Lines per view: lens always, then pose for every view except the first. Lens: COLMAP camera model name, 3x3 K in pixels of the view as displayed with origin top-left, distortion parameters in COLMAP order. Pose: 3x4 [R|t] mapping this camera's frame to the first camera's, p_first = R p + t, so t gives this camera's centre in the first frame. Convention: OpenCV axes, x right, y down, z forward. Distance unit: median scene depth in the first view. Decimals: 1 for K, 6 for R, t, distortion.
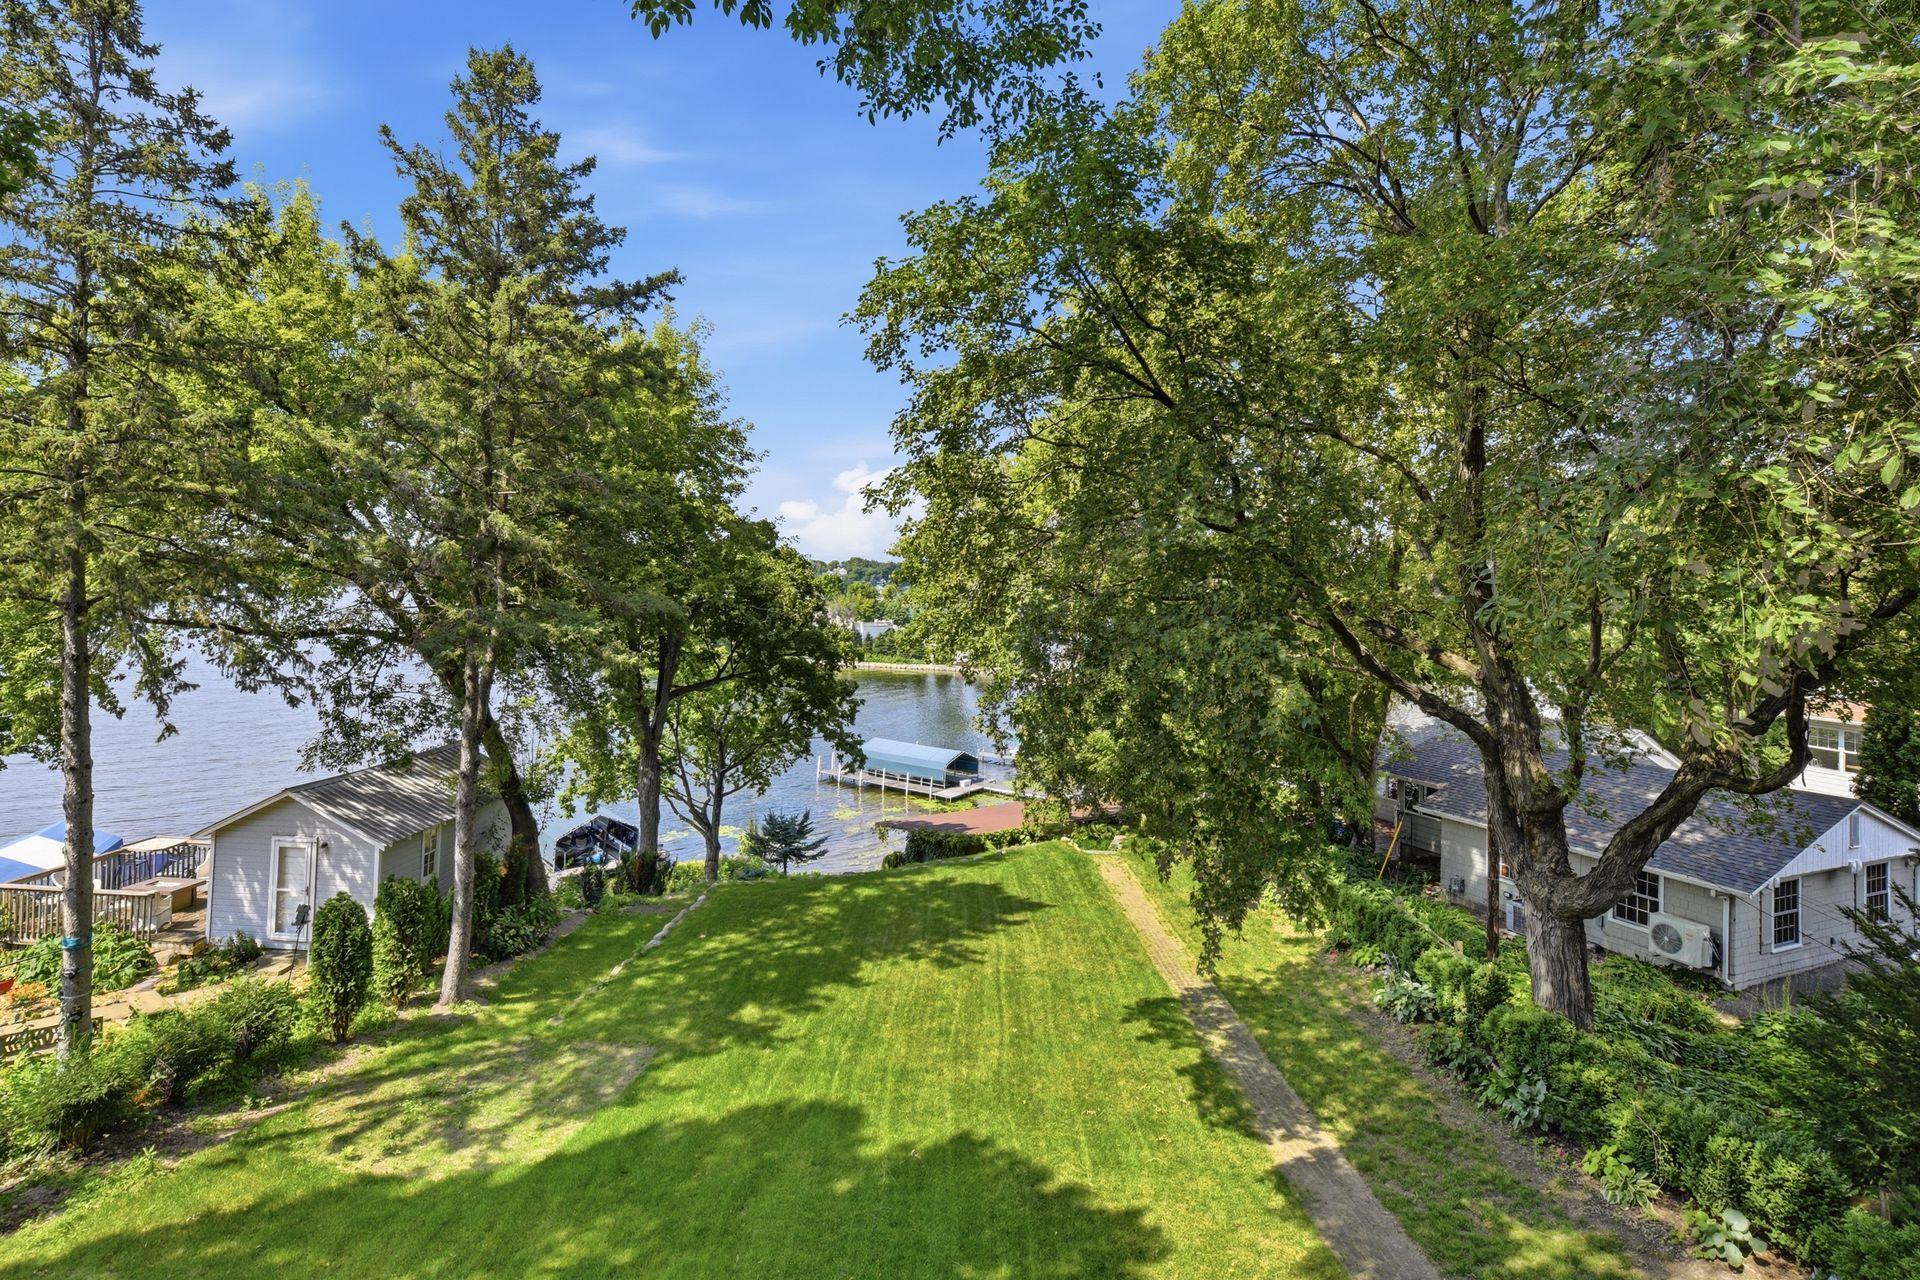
lens RADIAL K [[770.9, 0, 958.4], [0, 770.9, 632.2], [0, 0, 1]] dist [0.001501, 0.000087]
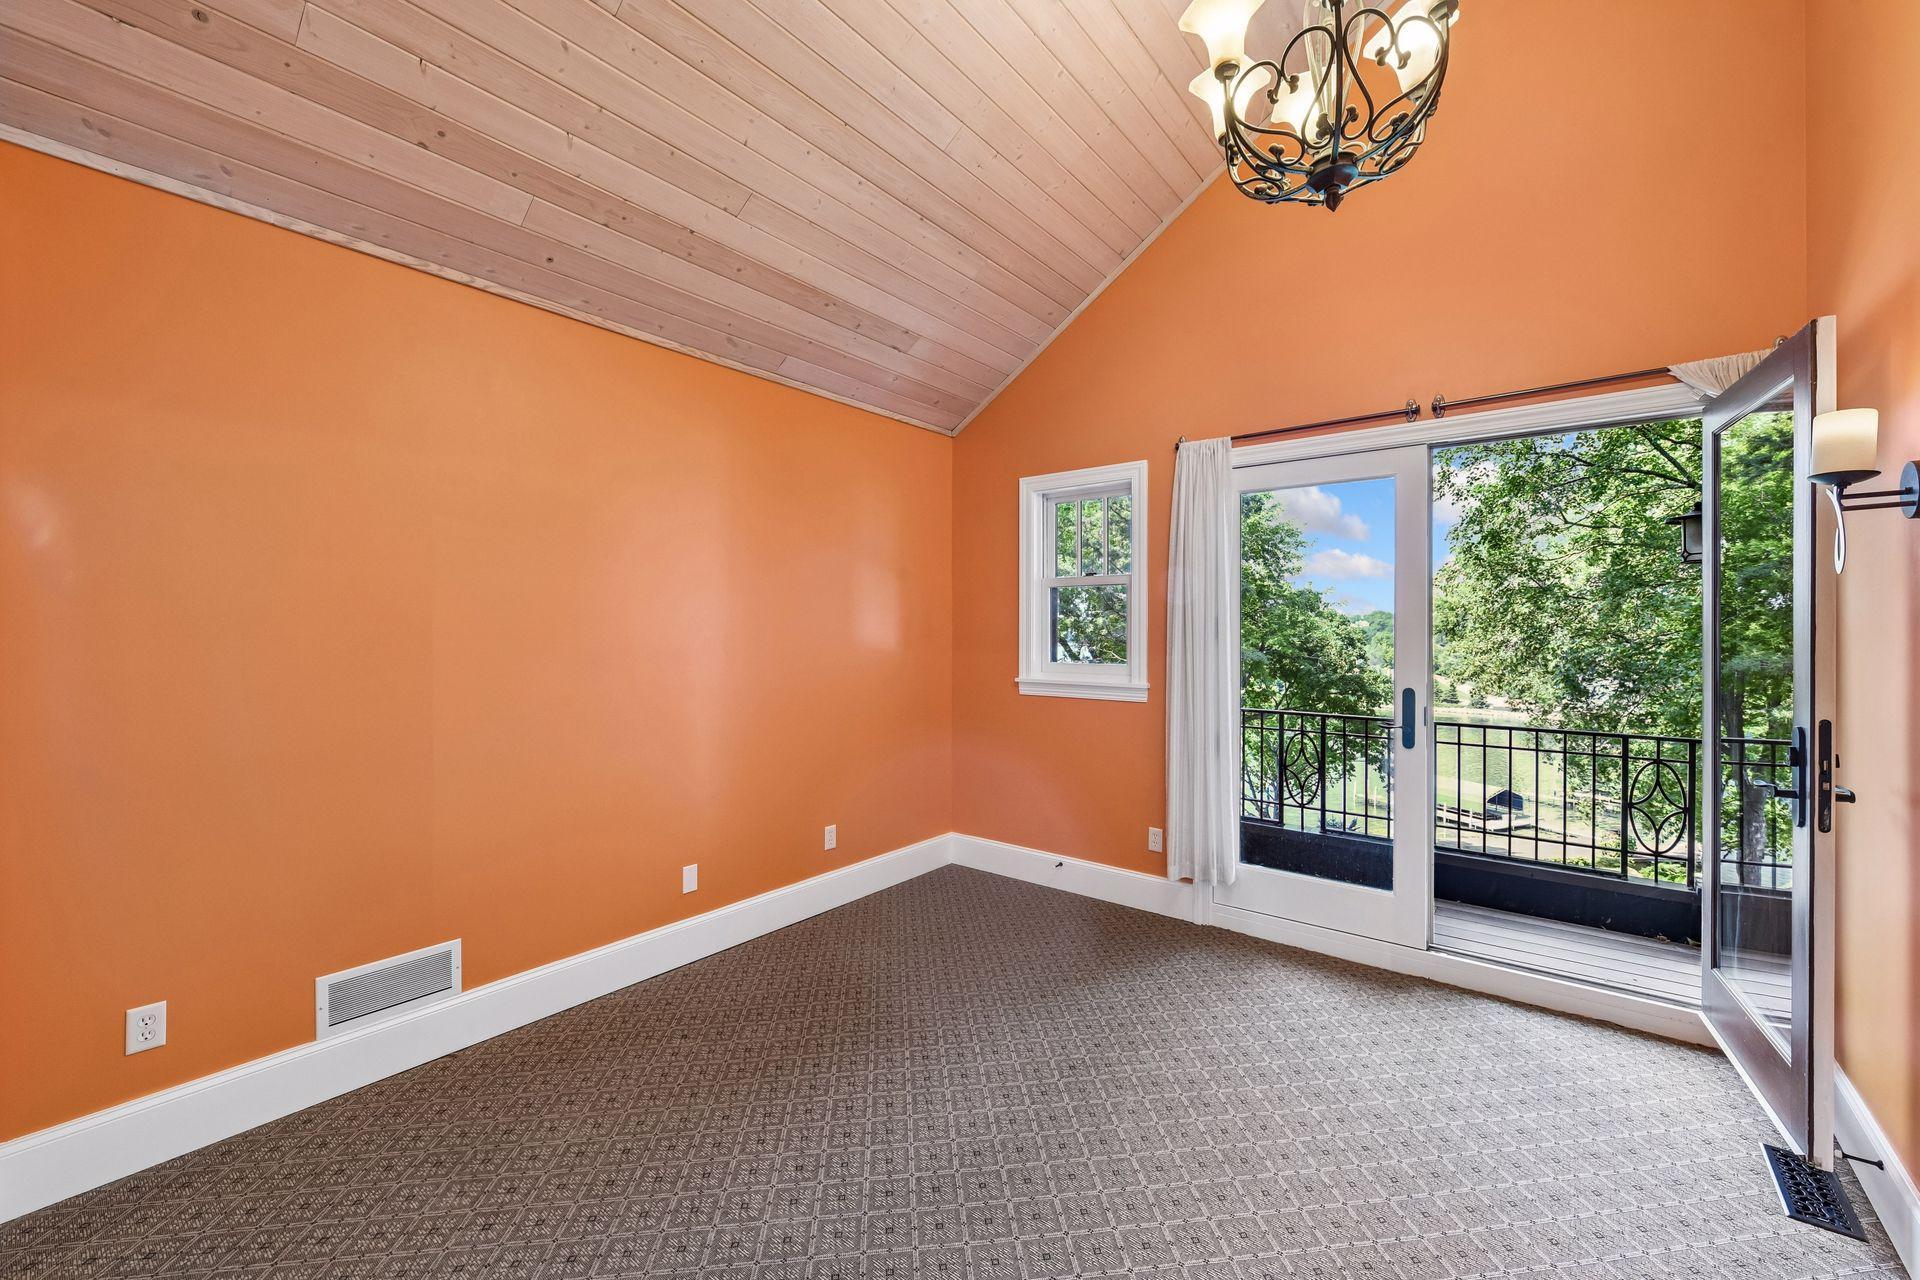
lens RADIAL K [[770.9, 0, 958.4], [0, 770.9, 632.2], [0, 0, 1]] dist [0.001501, 0.000087]
pose [[0.830049, -0.028377, -0.556968, -0.026324], [-0.006714, 0.998124, -0.060859, 0.010939], [0.557650, 0.054256, 0.828301, -0.458229]]
